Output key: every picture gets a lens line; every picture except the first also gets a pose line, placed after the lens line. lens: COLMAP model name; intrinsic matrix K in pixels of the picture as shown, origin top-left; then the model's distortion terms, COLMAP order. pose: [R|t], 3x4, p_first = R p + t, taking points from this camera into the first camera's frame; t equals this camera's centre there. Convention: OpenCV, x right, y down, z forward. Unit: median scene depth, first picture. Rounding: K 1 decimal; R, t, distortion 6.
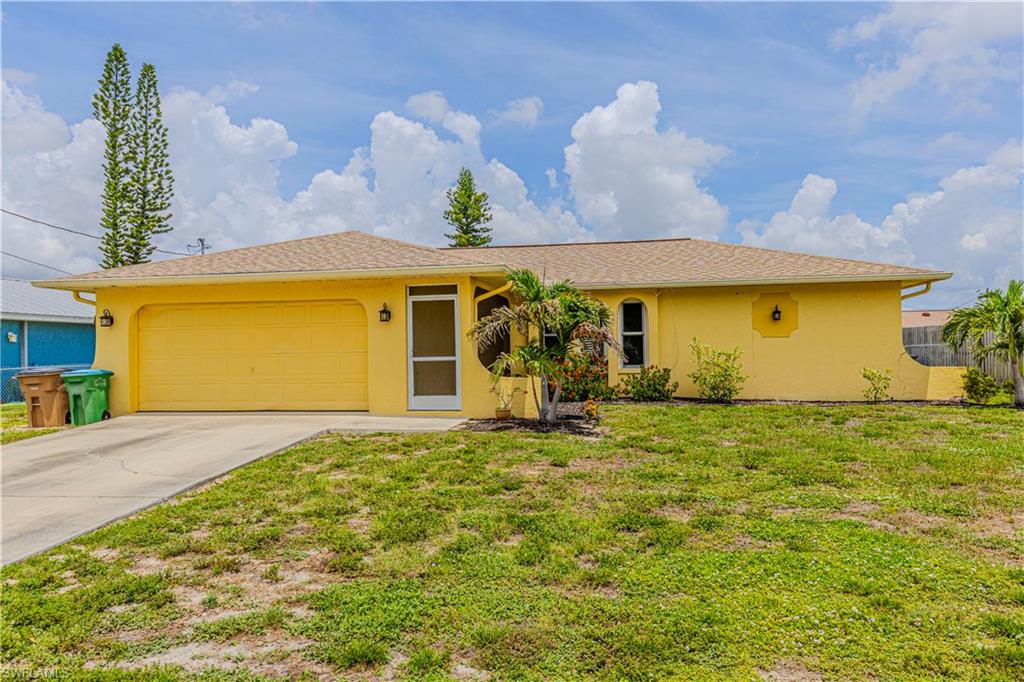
lens RADIAL K [[749.3, 0, 516.0], [0, 749.3, 330.2], [0, 0, 1]] dist [0.004473, 0.001052]
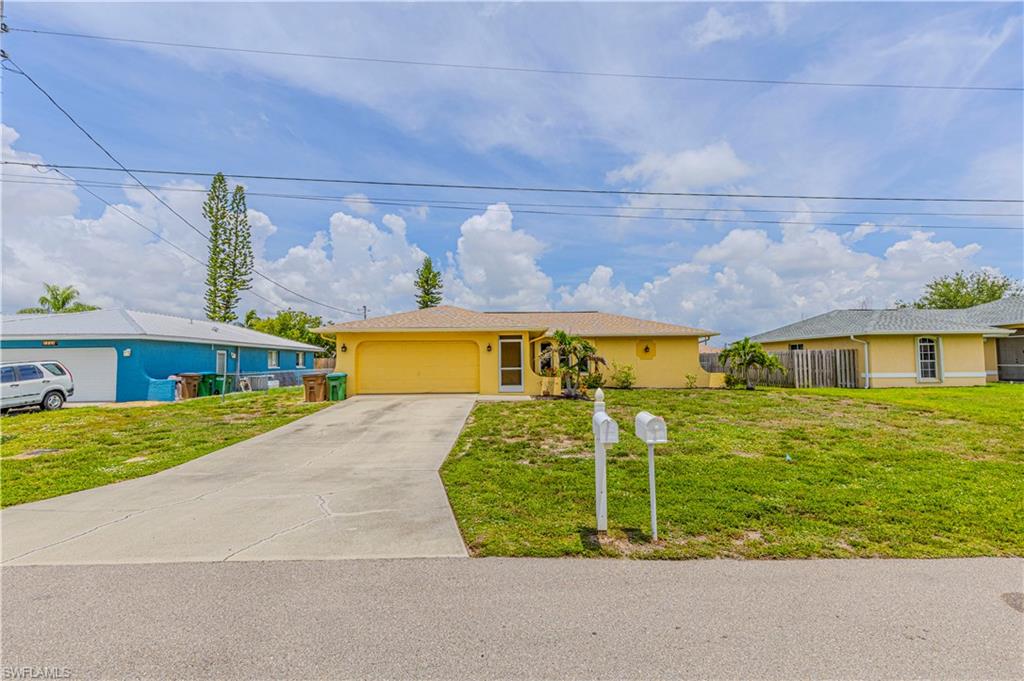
lens RADIAL K [[456.7, 0, 517.2], [0, 456.7, 340.1], [0, 0, 1]] dist [0.006241, -0.000685]
pose [[0.982412, 0.016060, 0.186034, -0.083147], [-0.011446, 0.999600, -0.025850, -0.002598], [-0.186375, 0.023266, 0.982203, -0.076946]]
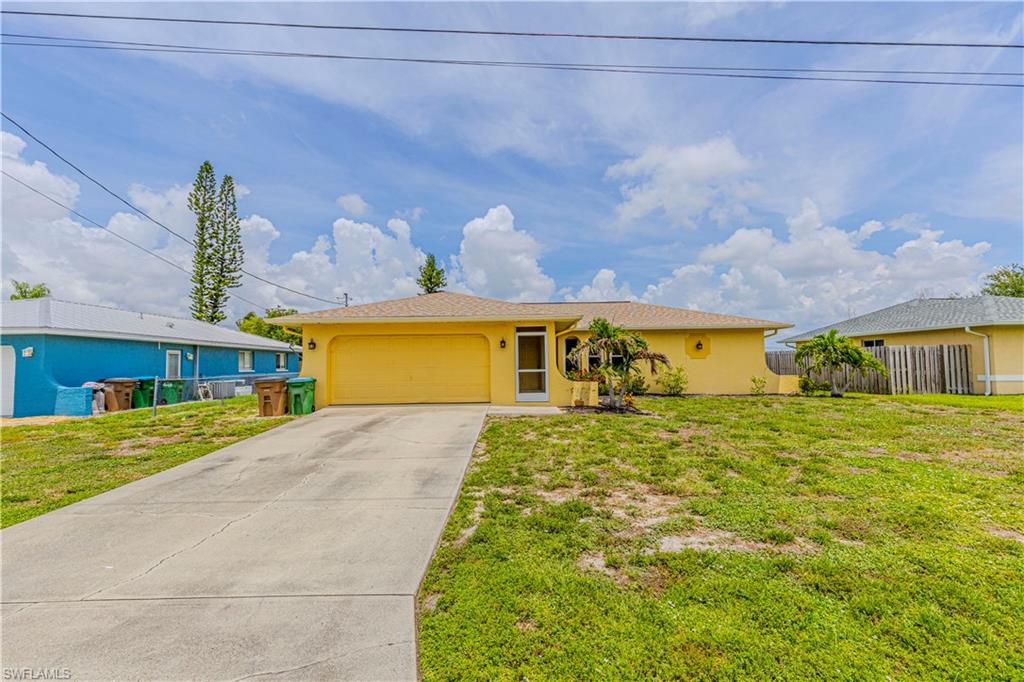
lens RADIAL K [[456.7, 0, 517.2], [0, 456.7, 340.6], [0, 0, 1]] dist [0.006241, -0.000685]
pose [[0.984606, 0.012112, 0.174369, -0.077553], [-0.007009, 0.999530, -0.029851, 0.000439], [-0.174649, 0.028169, 0.984228, 0.002067]]
